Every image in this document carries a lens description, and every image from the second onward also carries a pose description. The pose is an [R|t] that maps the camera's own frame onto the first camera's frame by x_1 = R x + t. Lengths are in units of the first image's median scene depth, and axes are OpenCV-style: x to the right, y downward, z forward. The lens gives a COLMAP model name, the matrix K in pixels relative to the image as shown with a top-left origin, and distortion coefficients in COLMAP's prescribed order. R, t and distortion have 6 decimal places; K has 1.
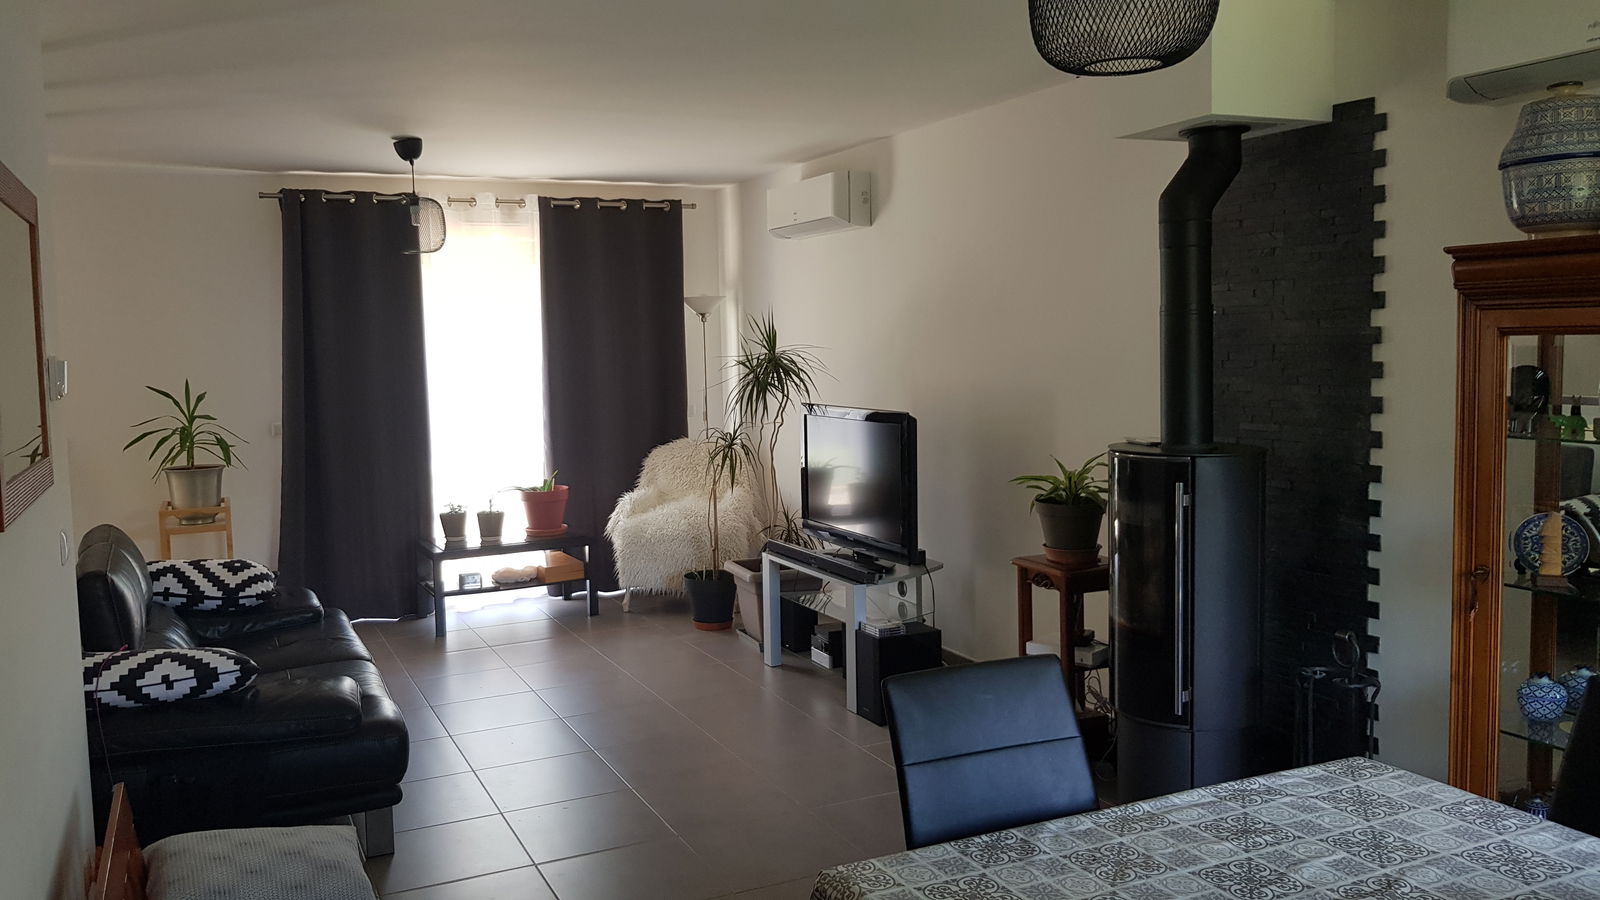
lens RADIAL K [[1239.9, 0, 800.0], [0, 1239.9, 450.0], [0, 0, 1]] dist [0.002161, -0.073767]
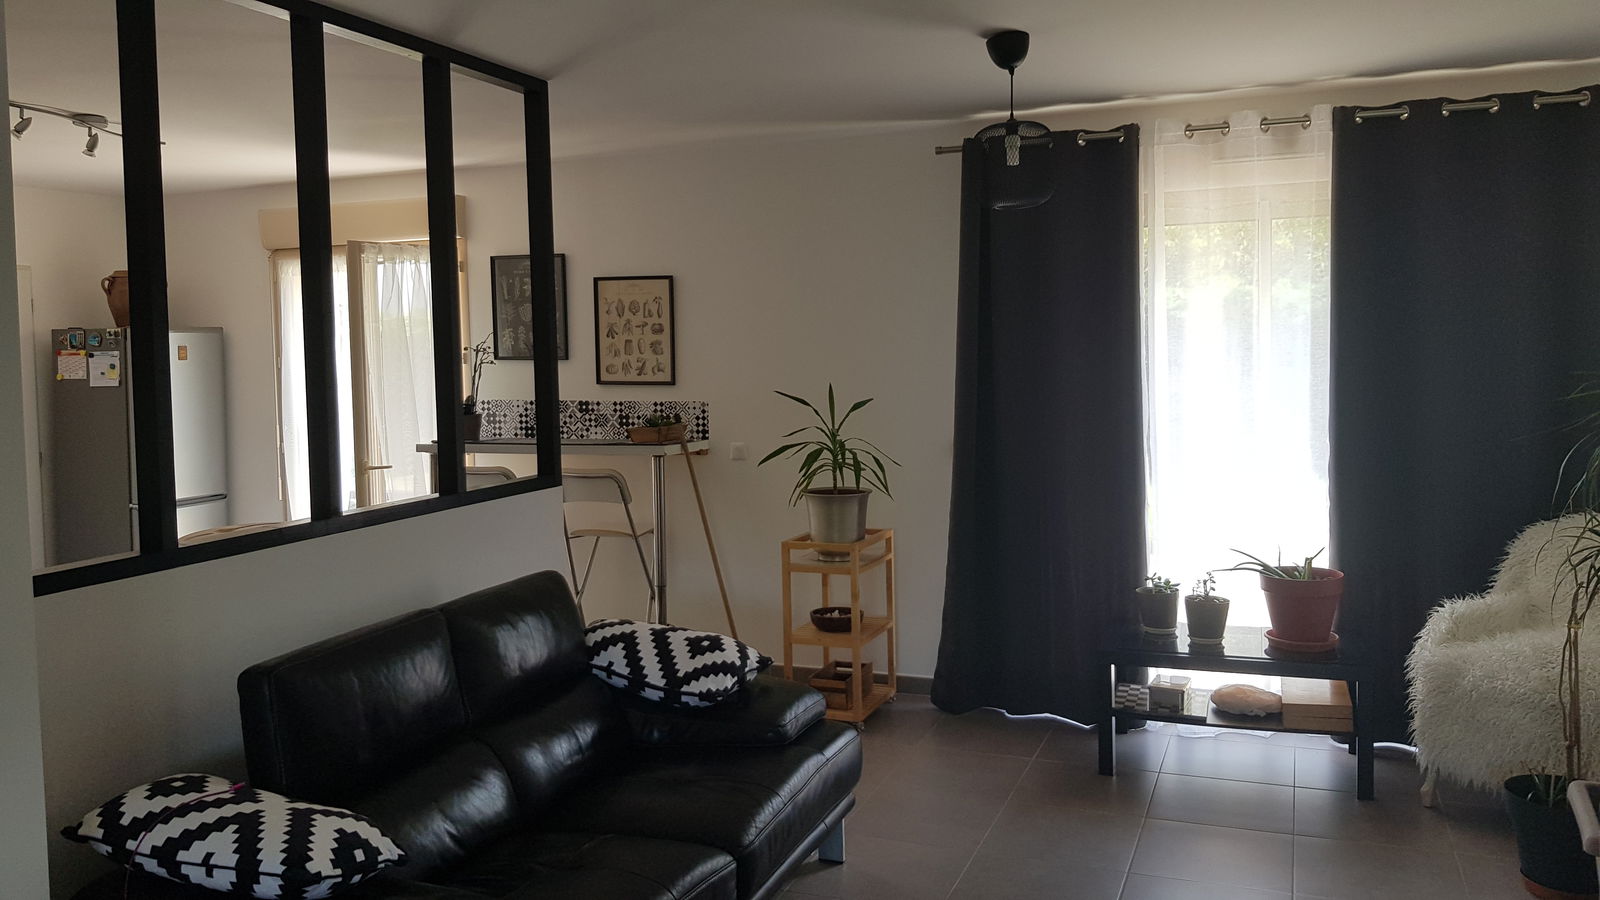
lens RADIAL K [[1279.3, 0, 796.6], [0, 1279.3, 408.4], [0, 0, 1]] dist [0.035888, -0.011234]
pose [[0.671684, 0.048759, -0.739231, 0.099941], [-0.063972, 0.997922, 0.007695, -0.040781], [0.738070, 0.042121, 0.673408, 0.374006]]
